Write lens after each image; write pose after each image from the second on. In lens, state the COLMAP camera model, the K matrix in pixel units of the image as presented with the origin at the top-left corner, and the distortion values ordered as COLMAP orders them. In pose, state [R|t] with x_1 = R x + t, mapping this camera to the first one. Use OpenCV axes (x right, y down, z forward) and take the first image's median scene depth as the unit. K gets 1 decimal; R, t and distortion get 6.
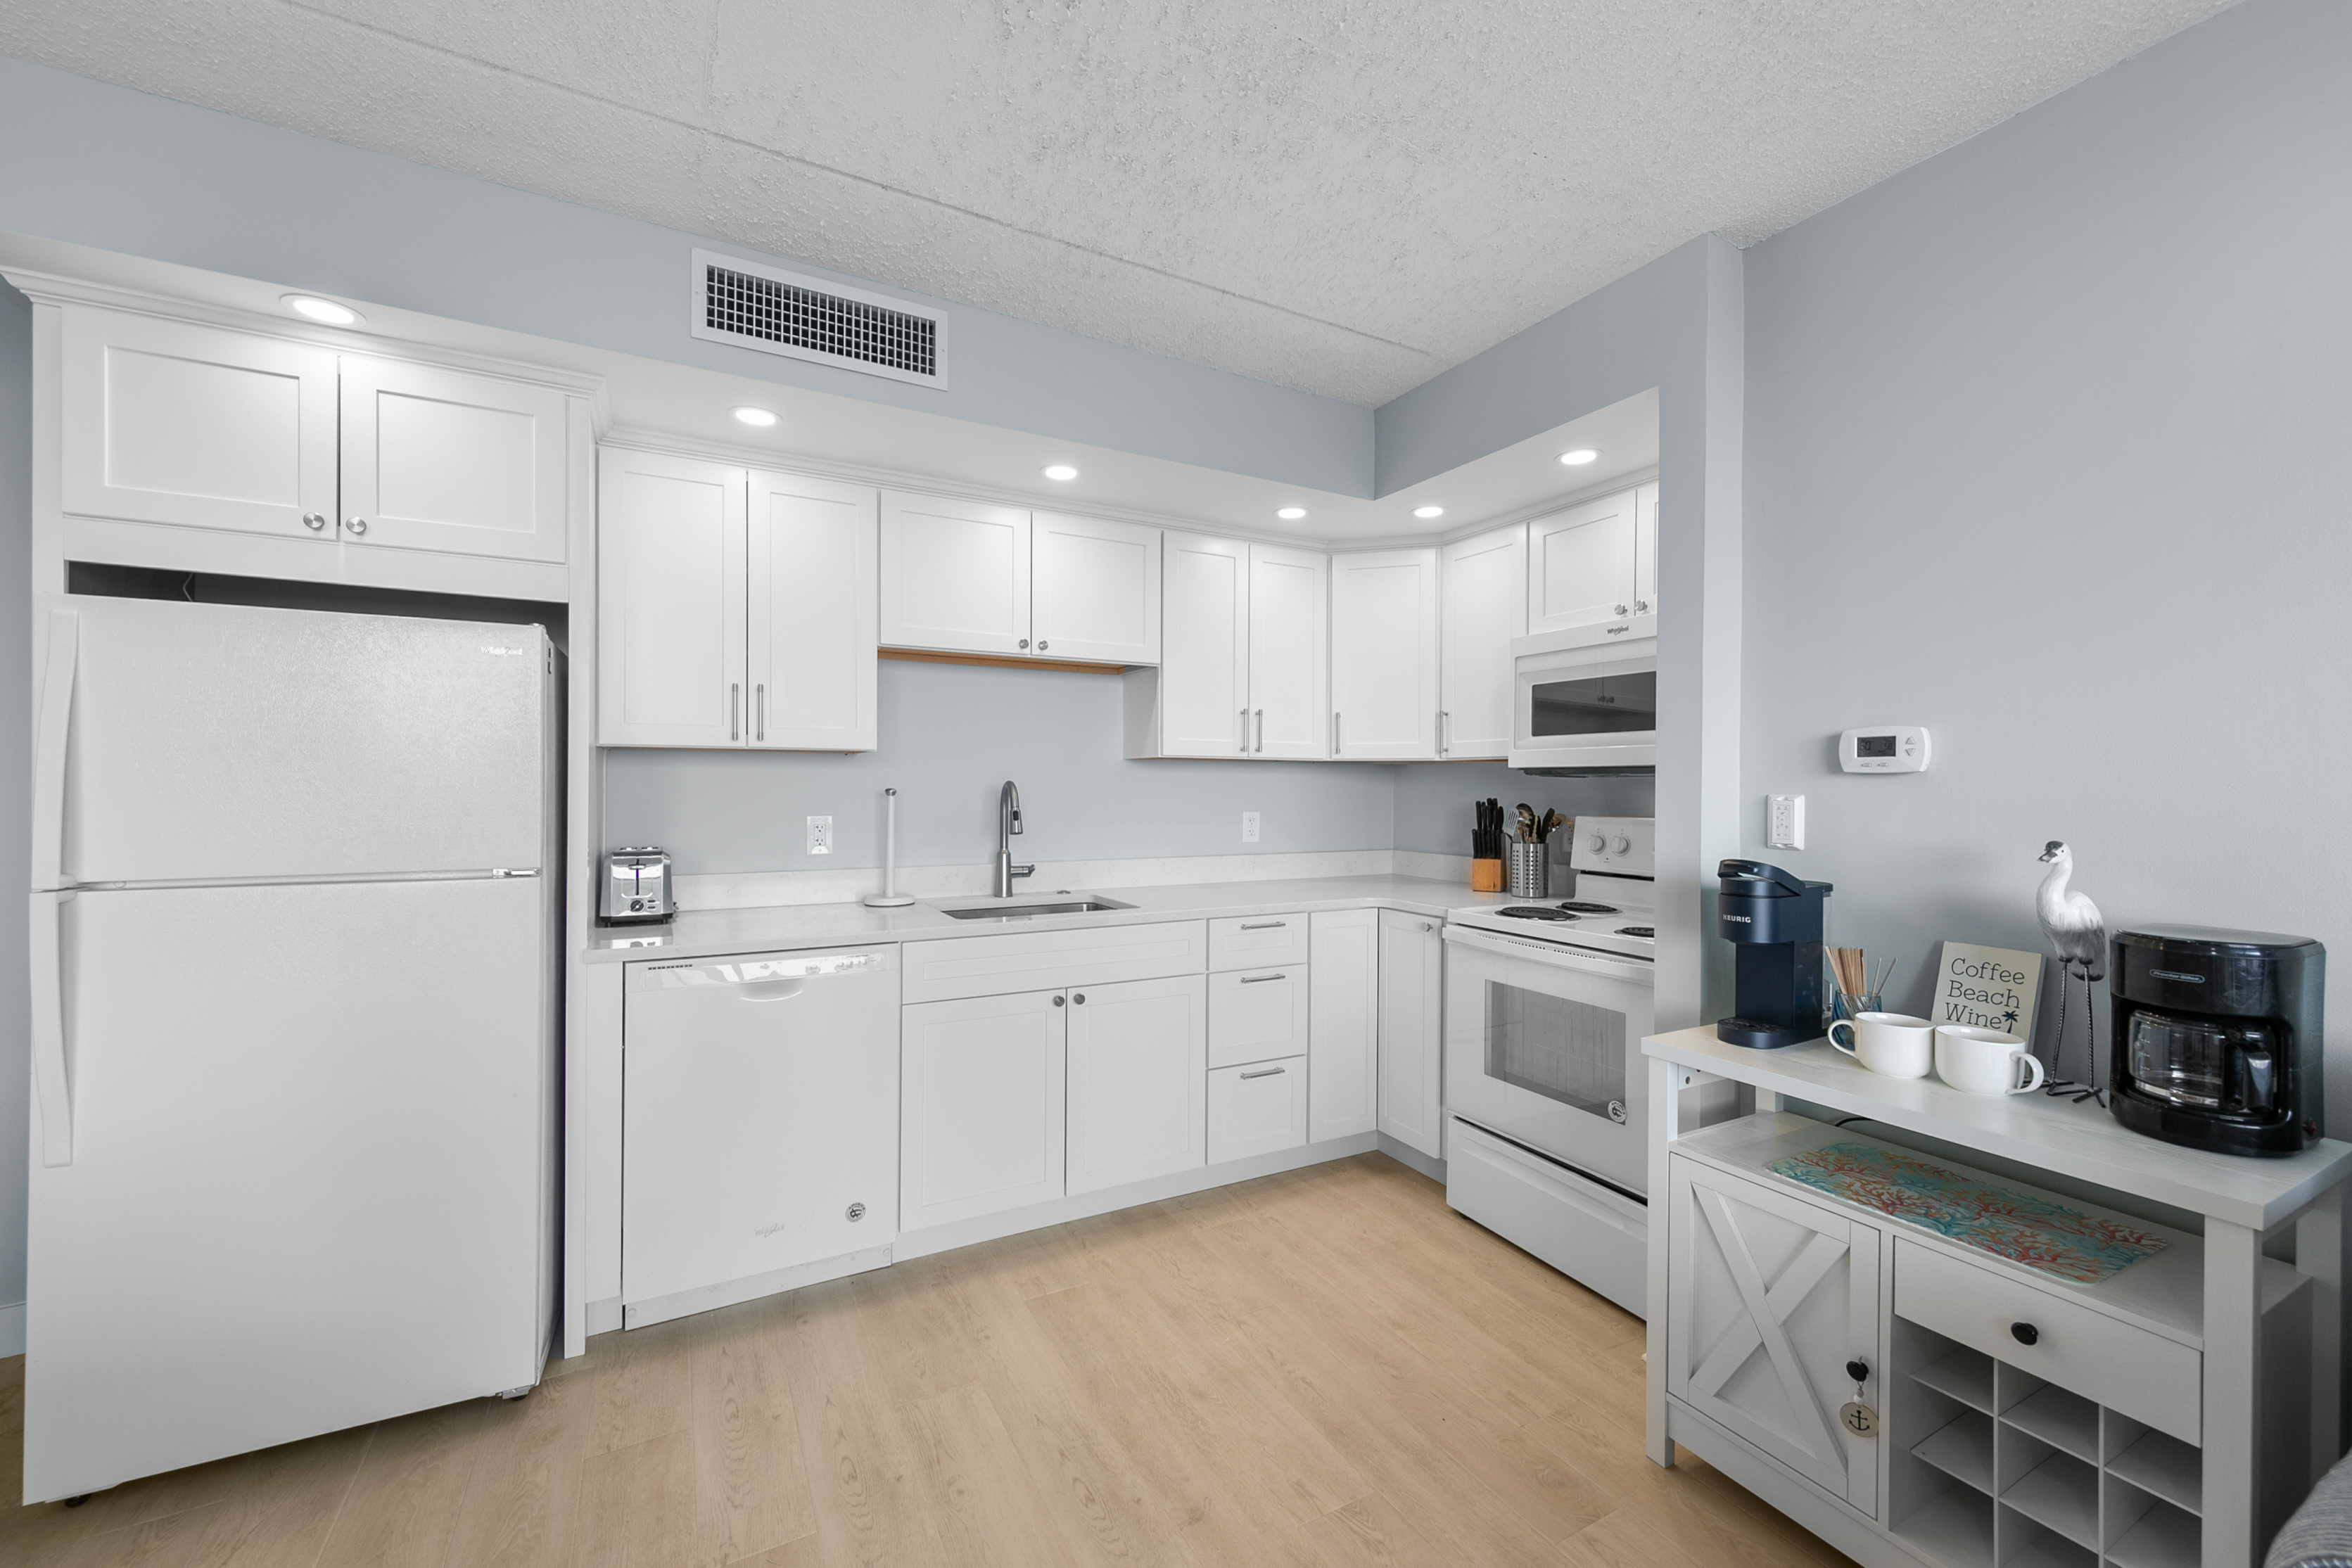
lens RADIAL K [[948.9, 0, 1225.0], [0, 948.9, 788.3], [0, 0, 1]] dist [0.000212, 0.000057]
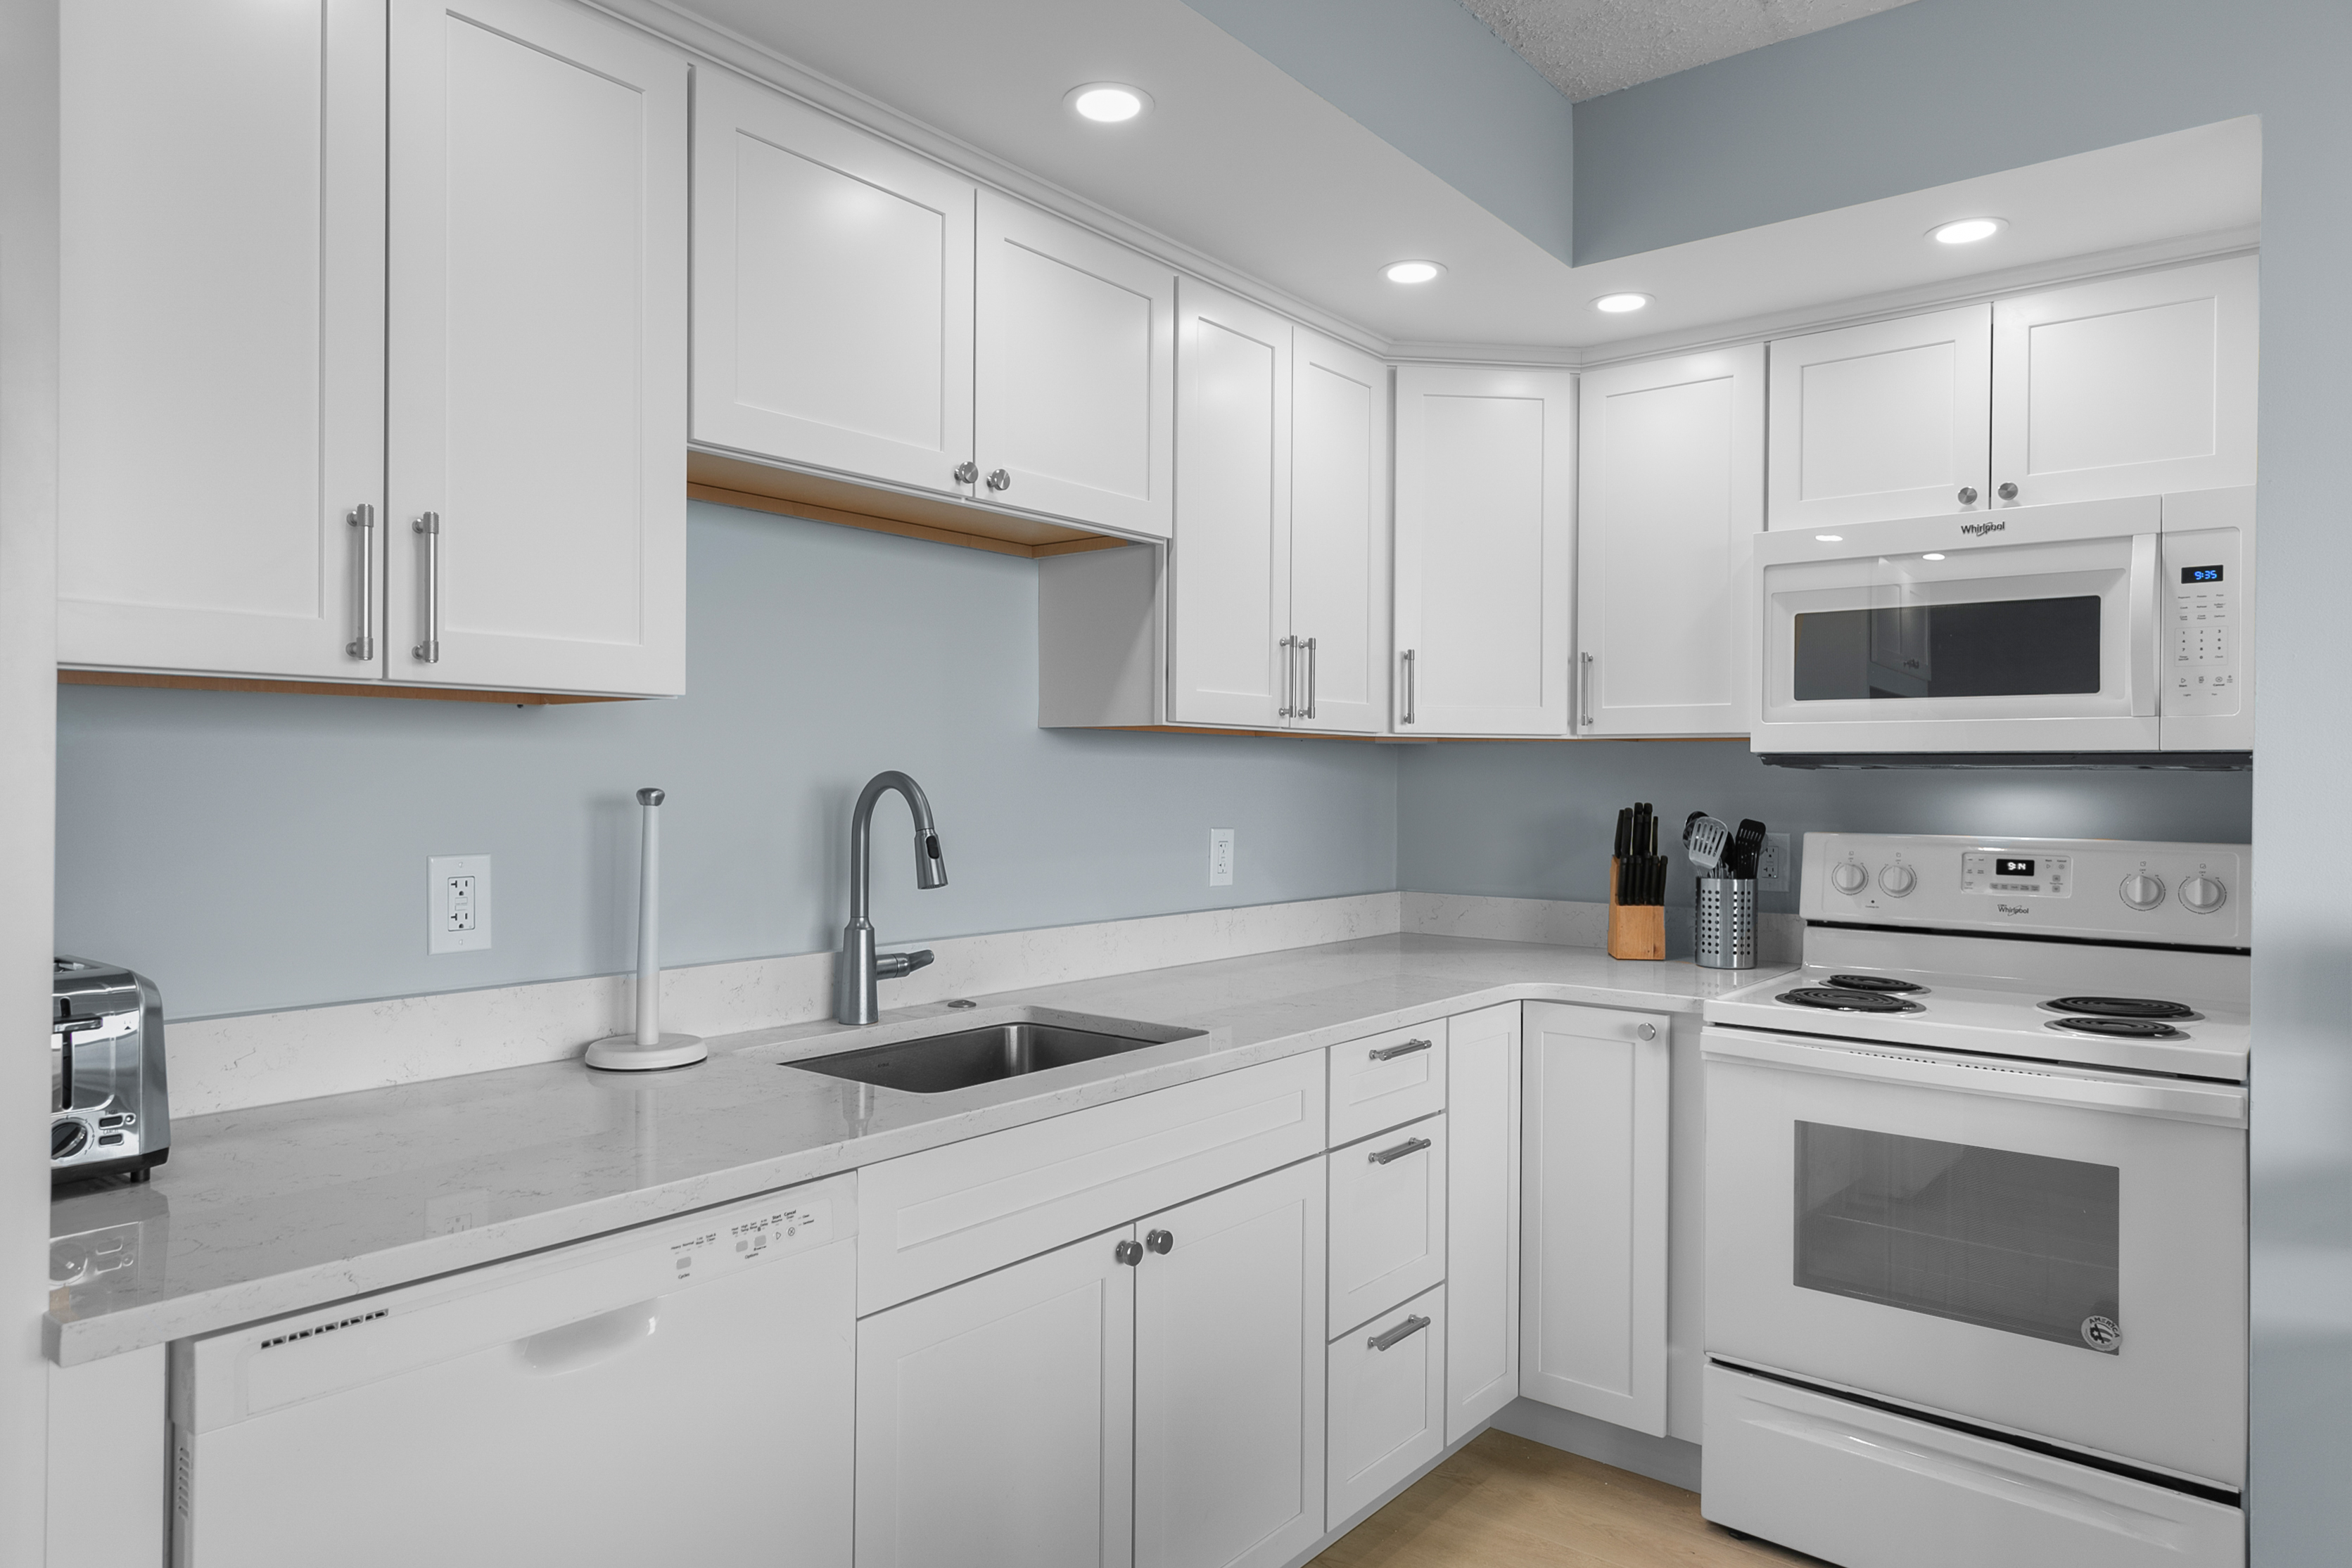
lens RADIAL K [[1440.5, 0, 1176.0], [0, 1440.5, 784.0], [0, 0, 1]] dist [0.002196, 0.001253]
pose [[0.924054, 0.000814, 0.382262, -0.375322], [-0.002313, 0.999991, 0.003461, -0.004504], [-0.382256, -0.004082, 0.924048, 0.310119]]
